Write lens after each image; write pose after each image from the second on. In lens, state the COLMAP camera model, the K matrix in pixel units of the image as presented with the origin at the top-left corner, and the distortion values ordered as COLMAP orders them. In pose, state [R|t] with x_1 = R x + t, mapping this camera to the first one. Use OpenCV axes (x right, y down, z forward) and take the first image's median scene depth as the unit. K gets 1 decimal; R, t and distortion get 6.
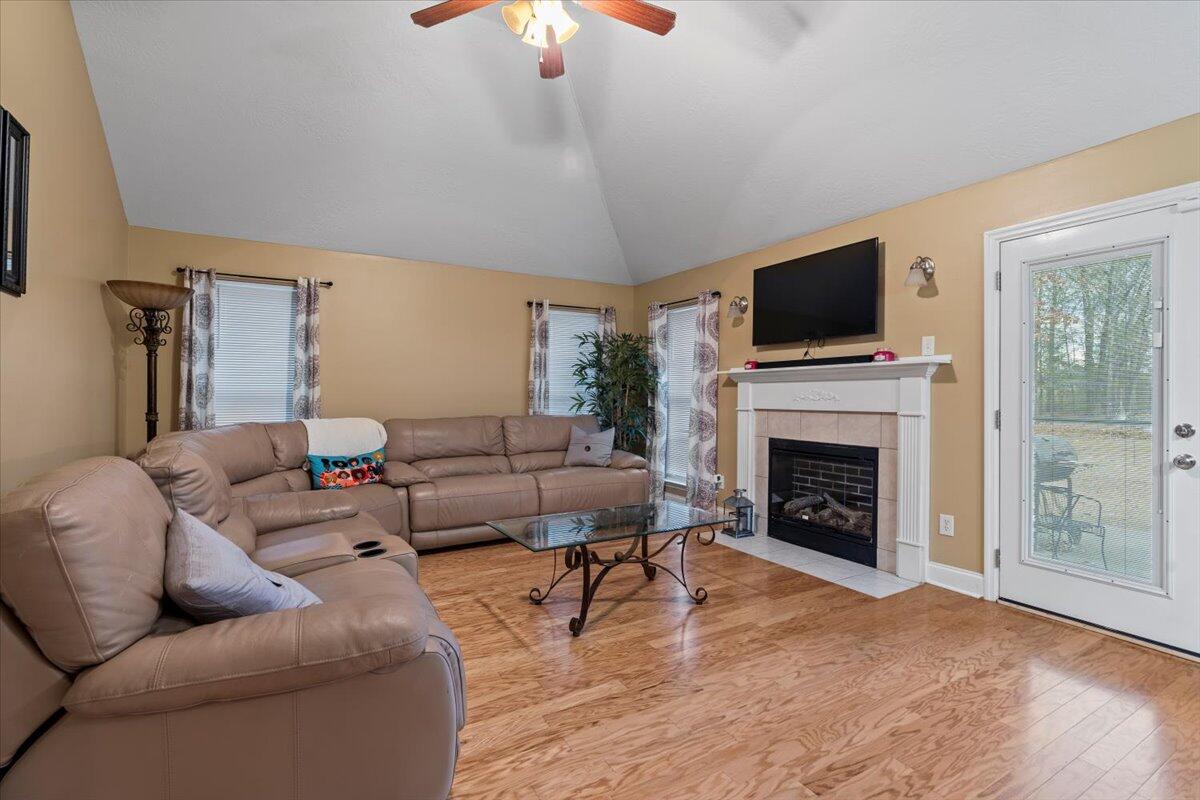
lens RADIAL K [[549.9, 0, 600.0], [0, 549.9, 400.0], [0, 0, 1]] dist [-0.014624, 0.000408]
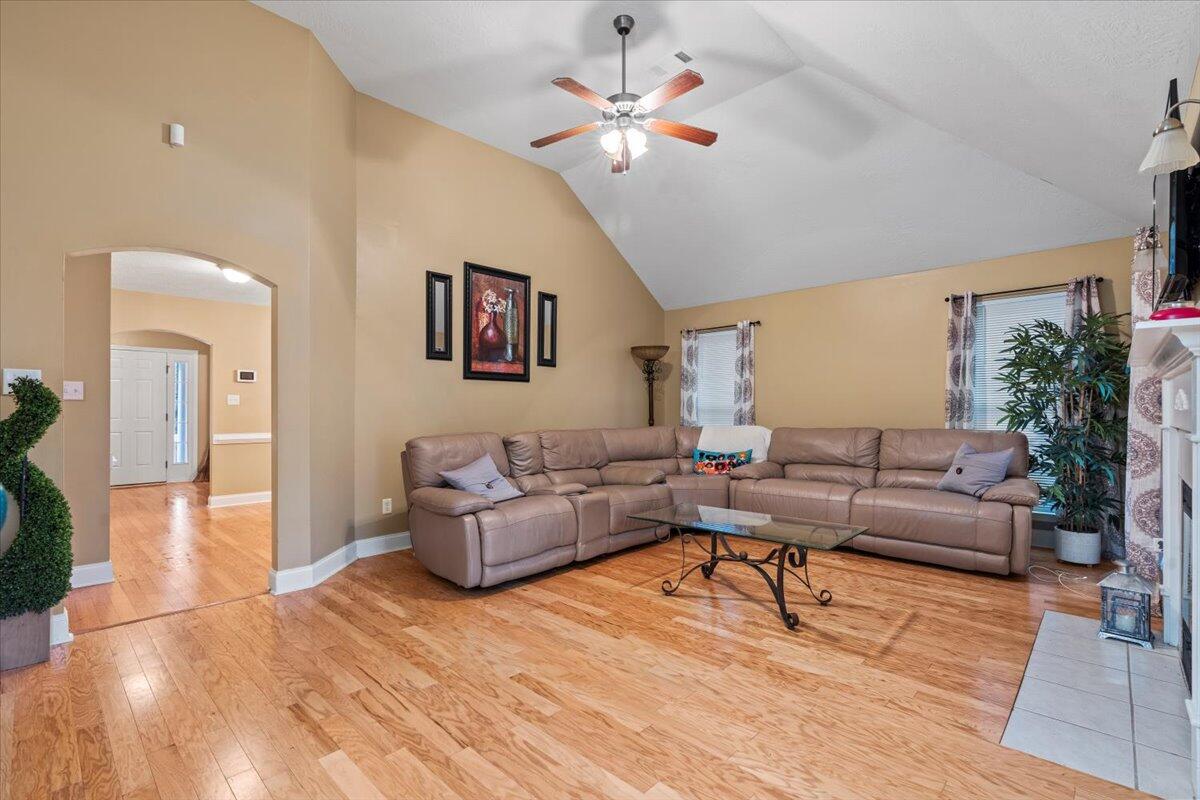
lens RADIAL K [[549.9, 0, 600.0], [0, 549.9, 400.0], [0, 0, 1]] dist [-0.014624, 0.000408]
pose [[0.272867, -0.021406, -0.961814, 0.816912], [-0.000728, 0.999748, -0.022456, 0.002147], [0.962052, 0.006828, 0.272782, 0.351582]]
